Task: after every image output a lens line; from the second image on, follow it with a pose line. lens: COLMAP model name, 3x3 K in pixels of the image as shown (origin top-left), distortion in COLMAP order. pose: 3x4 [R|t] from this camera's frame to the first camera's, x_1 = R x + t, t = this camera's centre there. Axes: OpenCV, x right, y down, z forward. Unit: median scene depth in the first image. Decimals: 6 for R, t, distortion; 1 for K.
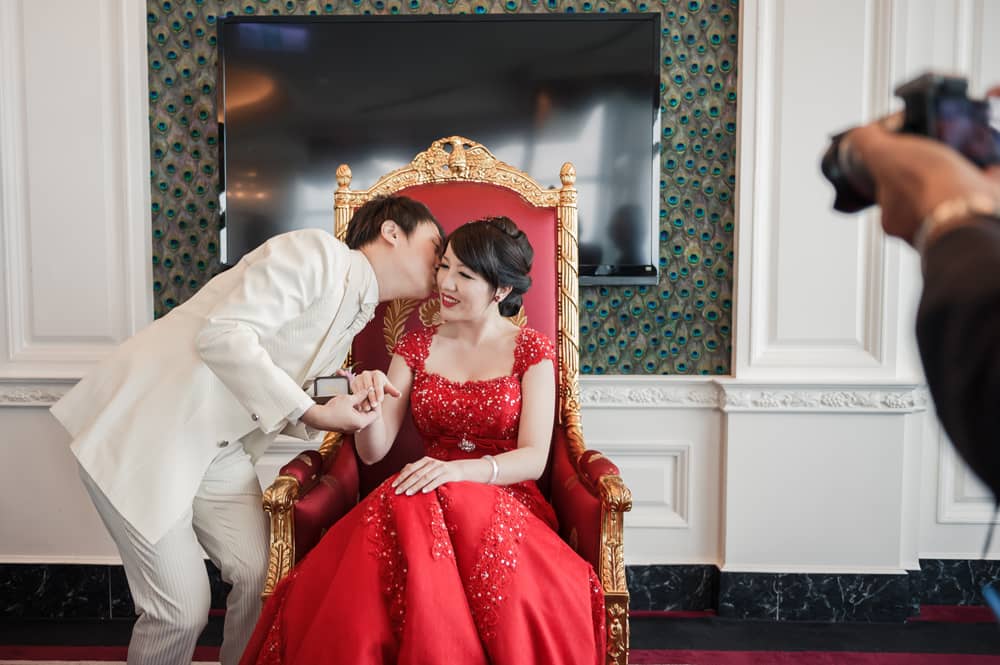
lens RADIAL K [[950.0, 0, 494.6], [0, 950.0, 307.9], [0, 0, 1]] dist [0.003175, 0.013950]
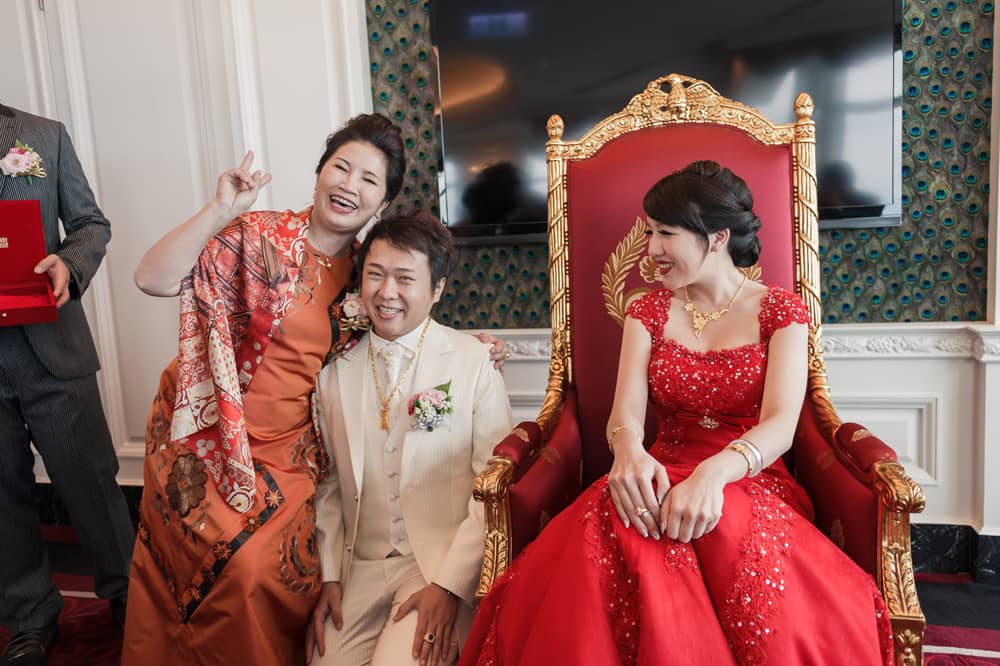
lens RADIAL K [[854.3, 0, 497.1], [0, 854.3, 304.5], [0, 0, 1]] dist [0.008139, 0.013541]
pose [[0.971190, -0.026323, -0.236847, -0.012677], [0.038951, 0.998049, 0.048794, -0.003774], [0.235101, -0.056614, 0.970321, 0.107243]]
